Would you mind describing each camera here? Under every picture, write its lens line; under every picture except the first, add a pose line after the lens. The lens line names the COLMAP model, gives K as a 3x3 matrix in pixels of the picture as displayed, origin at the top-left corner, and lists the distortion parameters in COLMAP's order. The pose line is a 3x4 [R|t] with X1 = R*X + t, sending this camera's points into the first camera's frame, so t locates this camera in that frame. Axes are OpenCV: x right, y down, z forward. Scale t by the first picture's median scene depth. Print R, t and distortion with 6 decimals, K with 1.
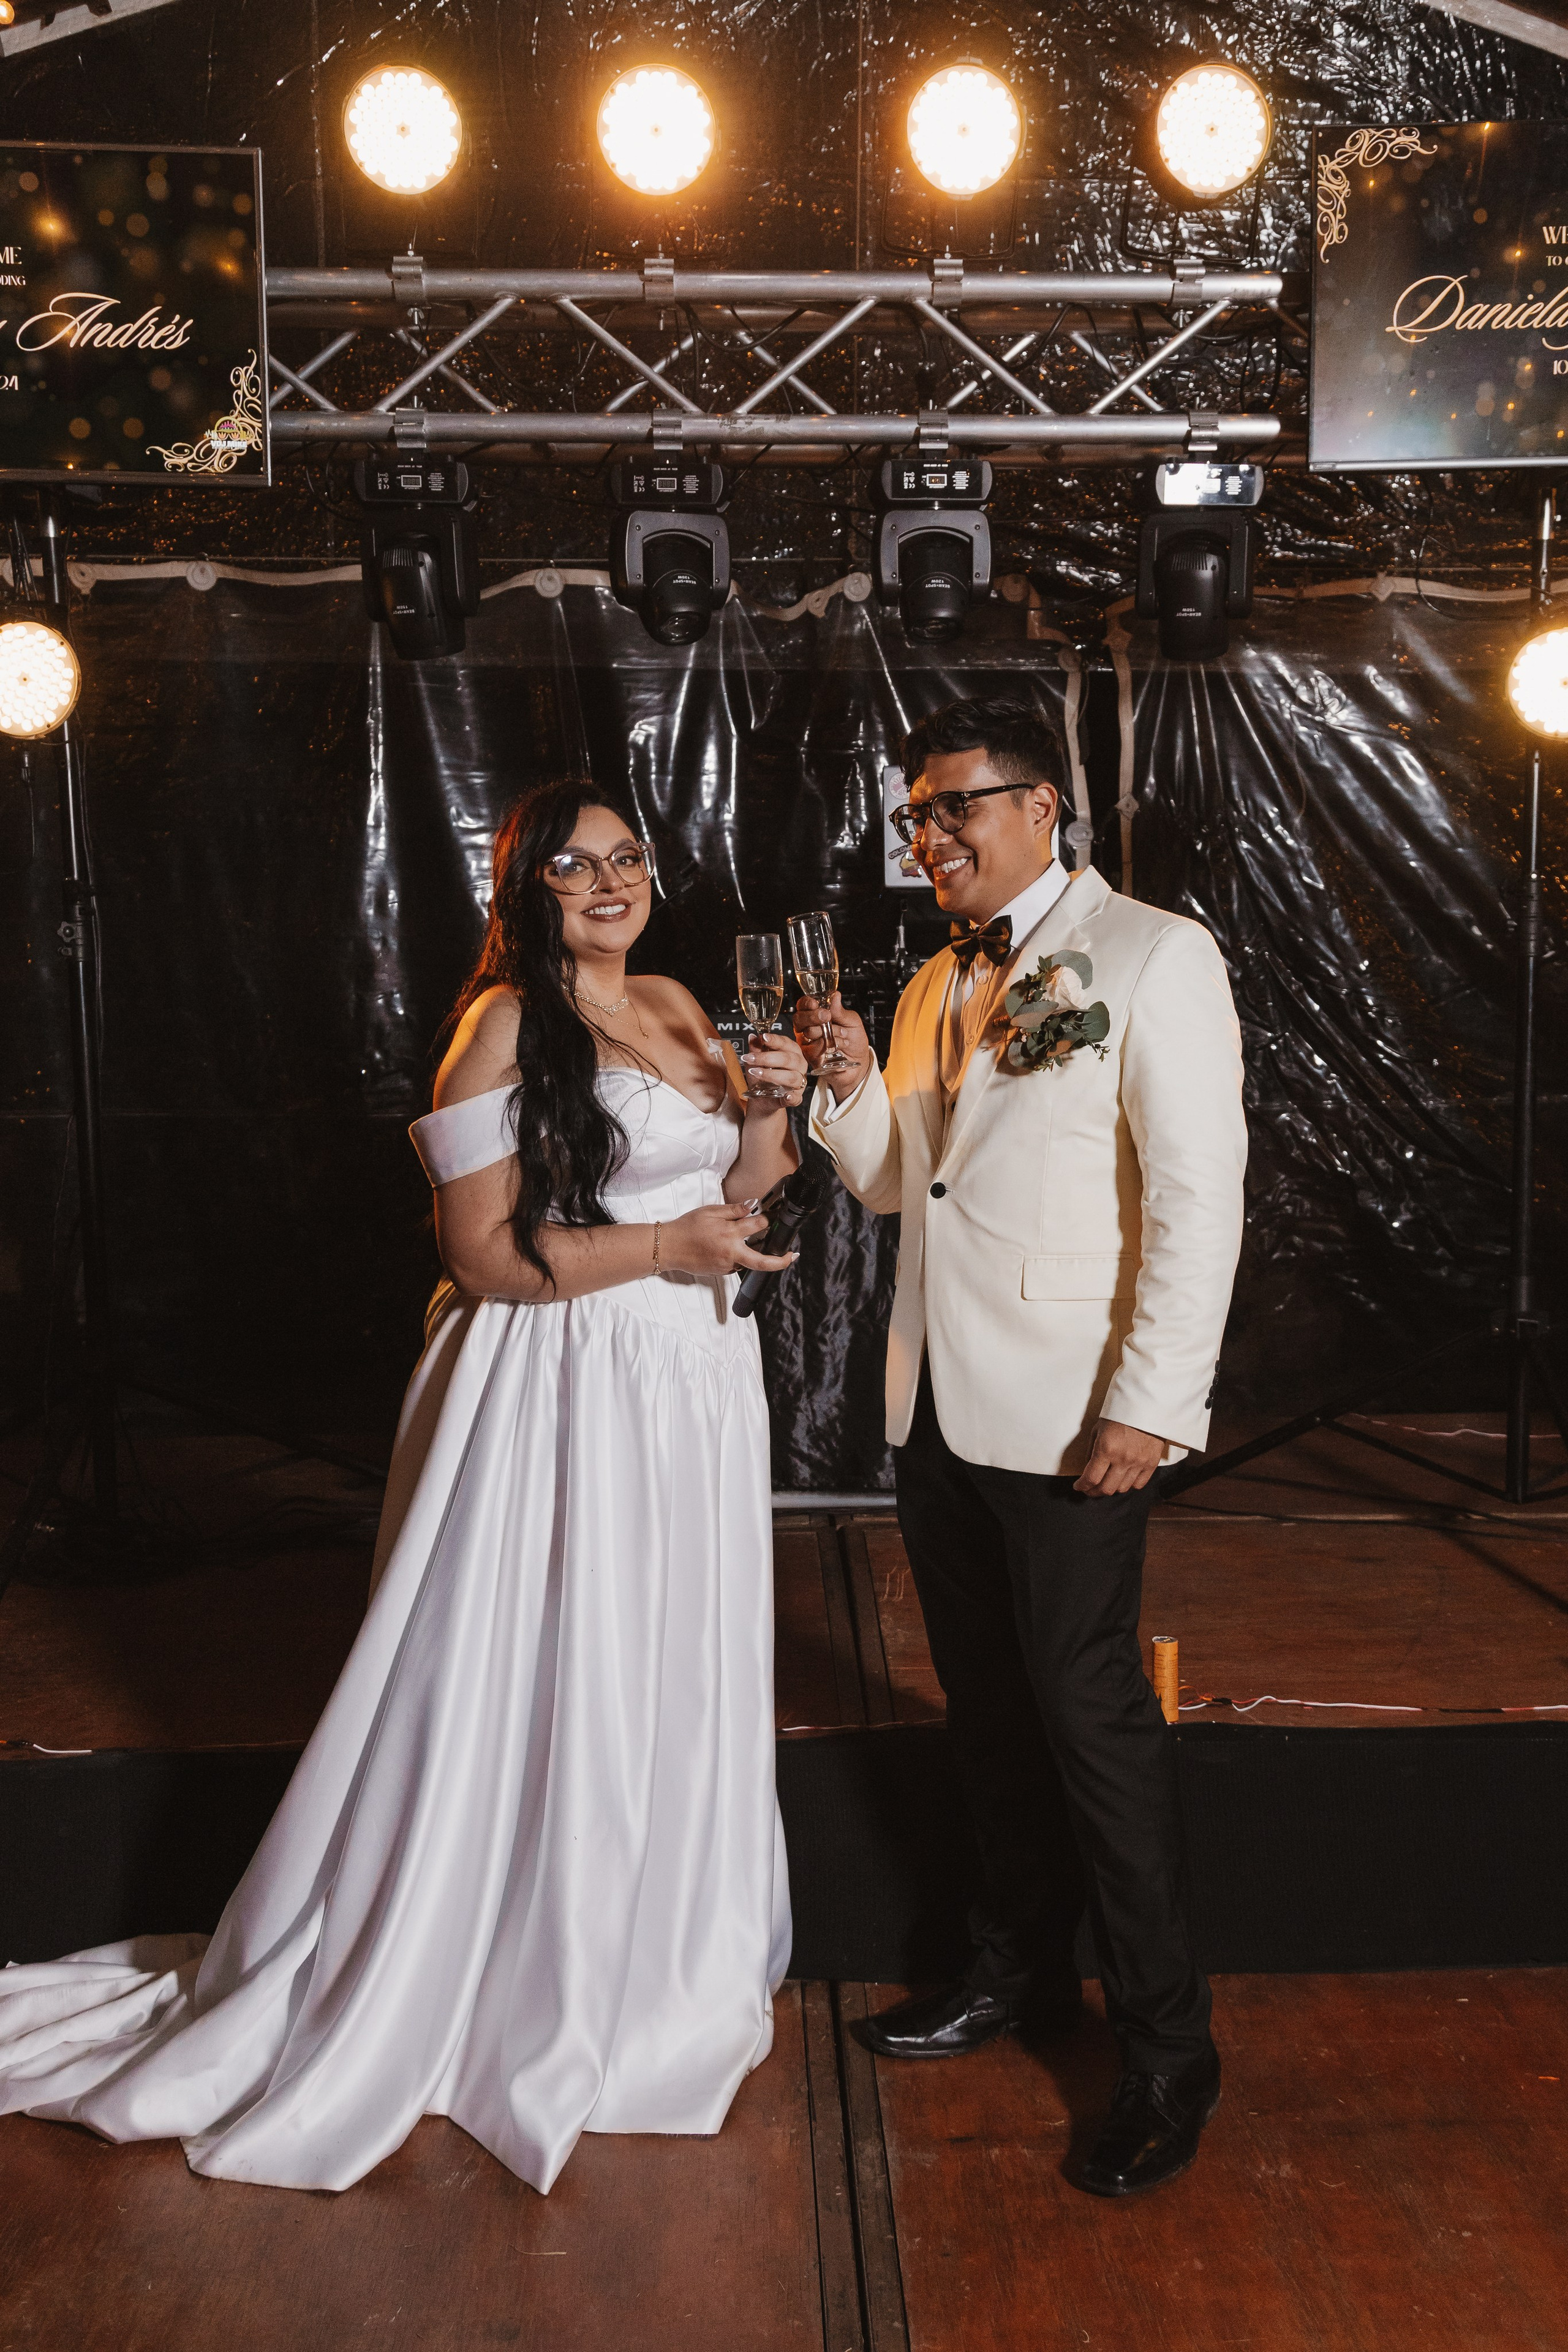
lens RADIAL K [[2007.4, 0, 792.0], [0, 2007.4, 1190.9], [0, 0, 1]] dist [0.010211, -0.004998]
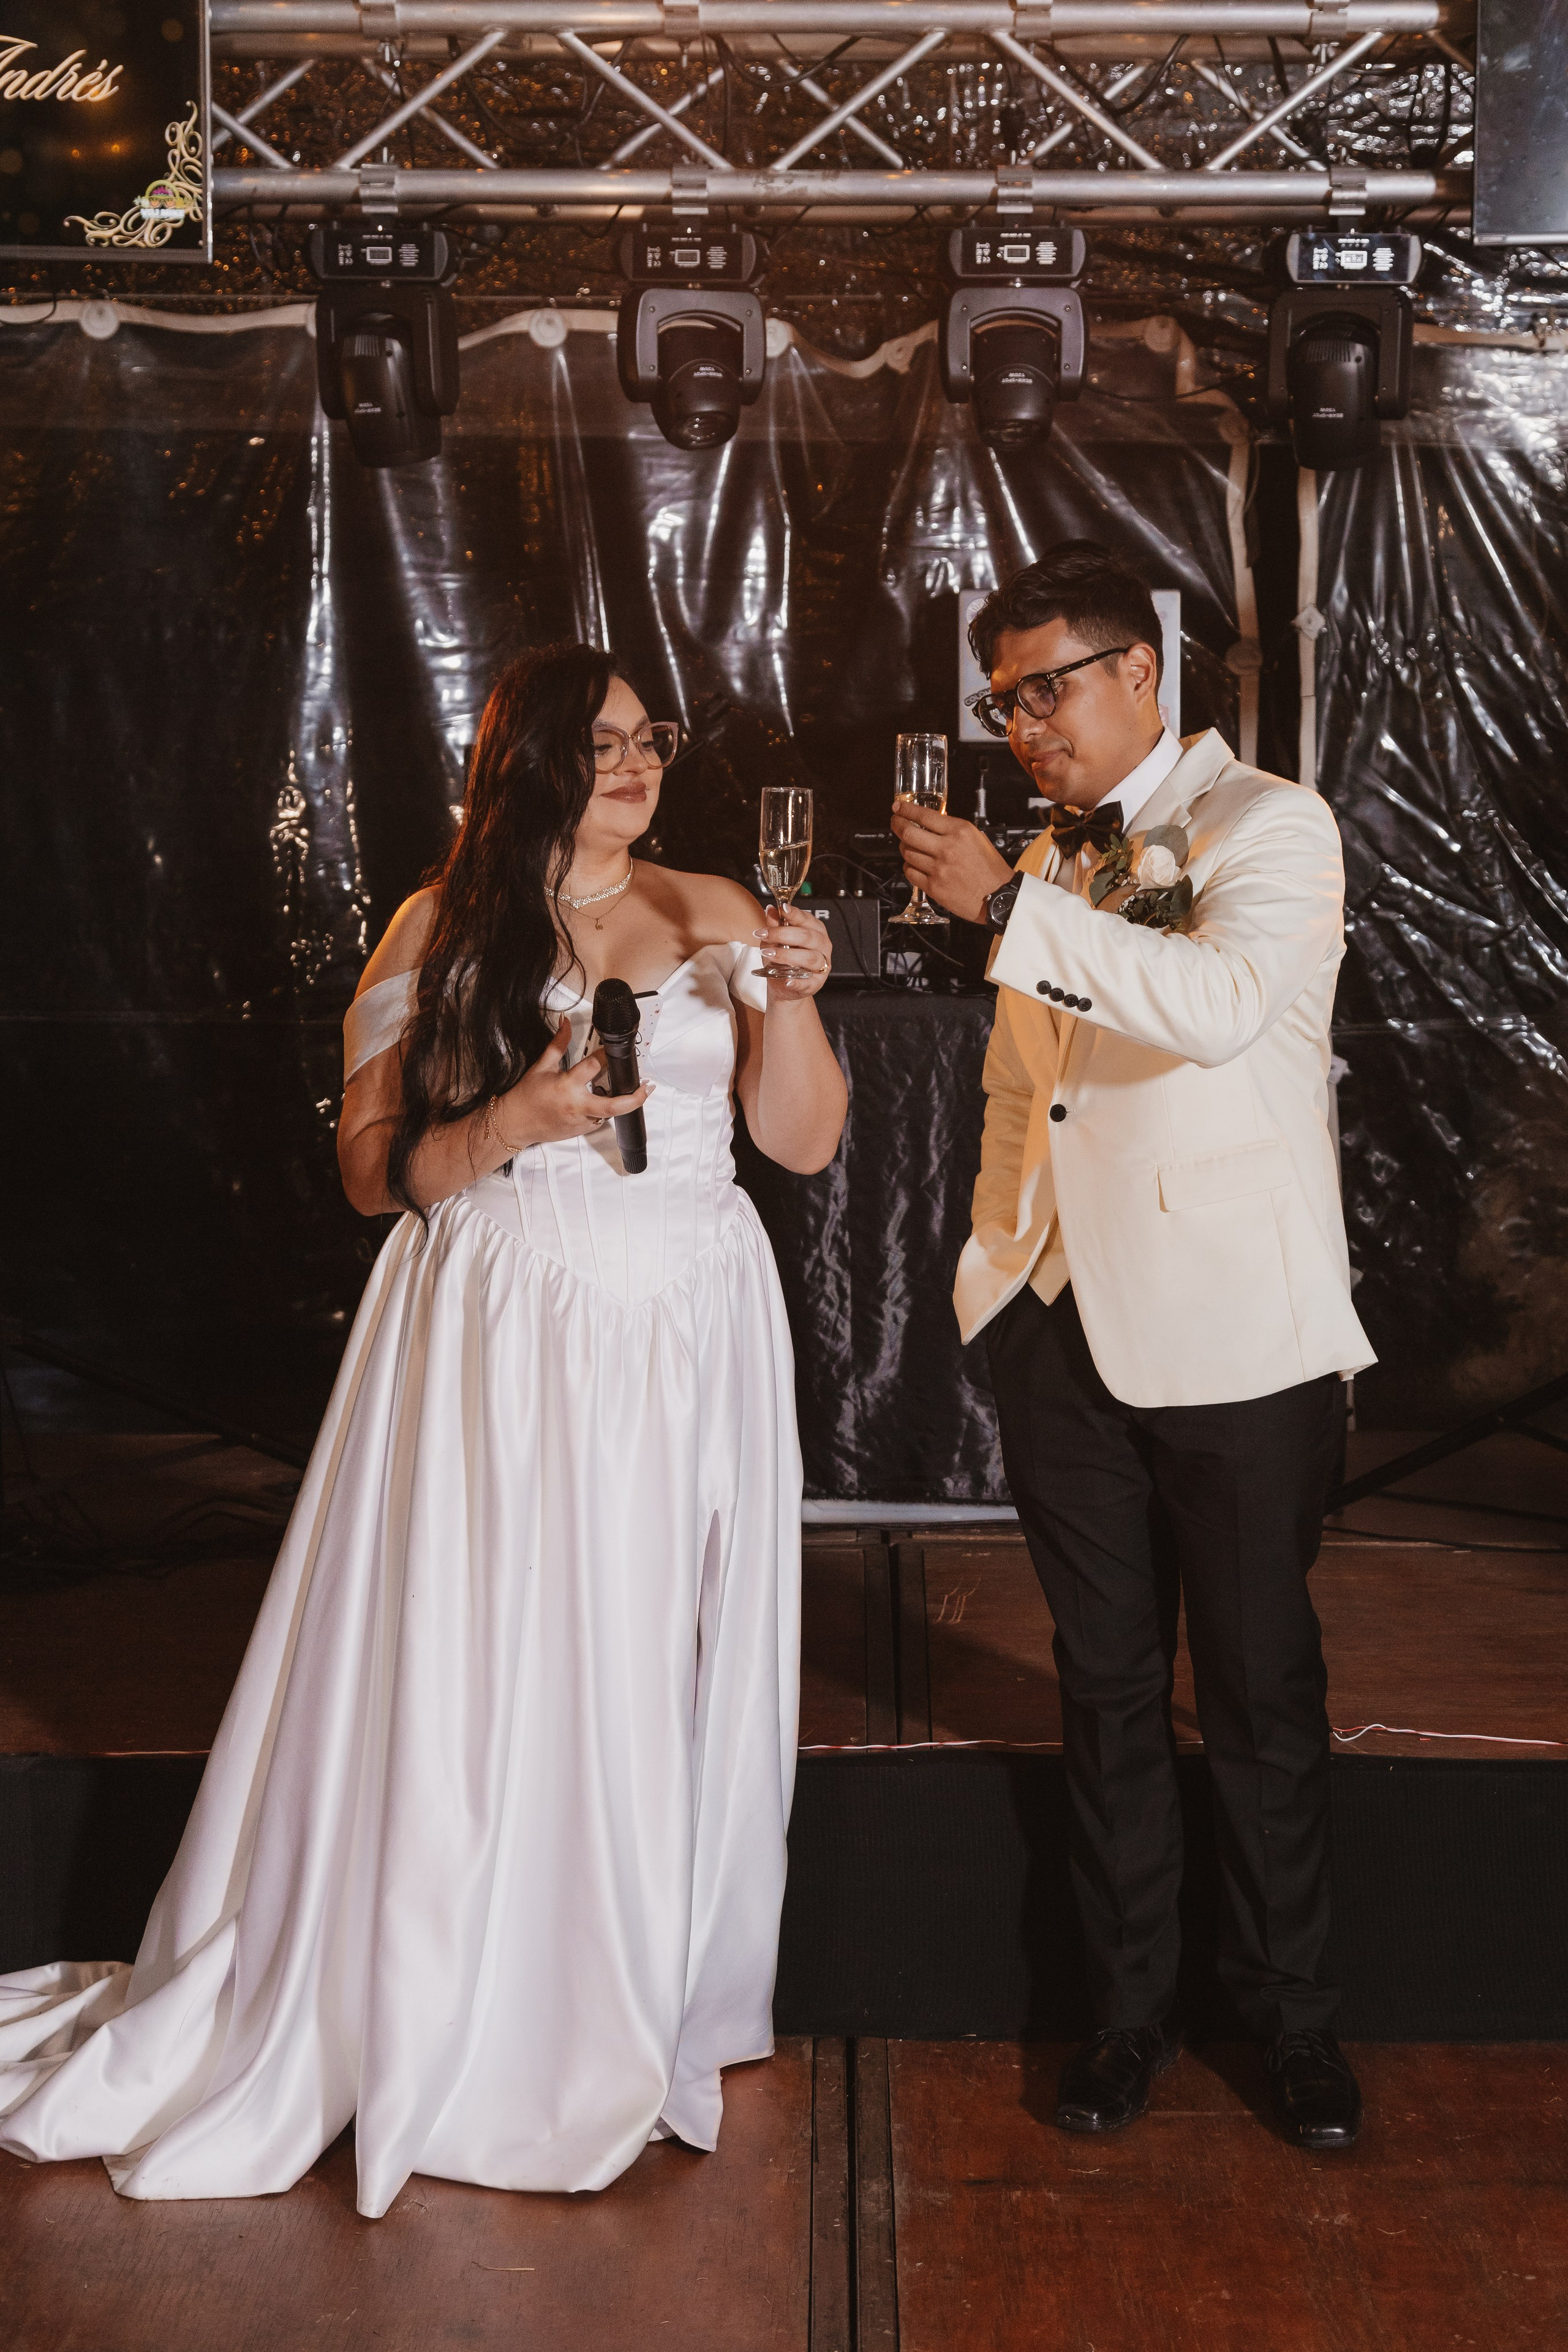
lens RADIAL K [[2984.7, 0, 784.0], [0, 2984.7, 1176.0], [0, 0, 1]] dist [-0.031111, 0.048541]
pose [[0.999083, 0.013632, -0.040576, 0.031389], [-0.013140, 0.999837, 0.012379, 0.008409], [0.040738, -0.011834, 0.999100, -0.217589]]
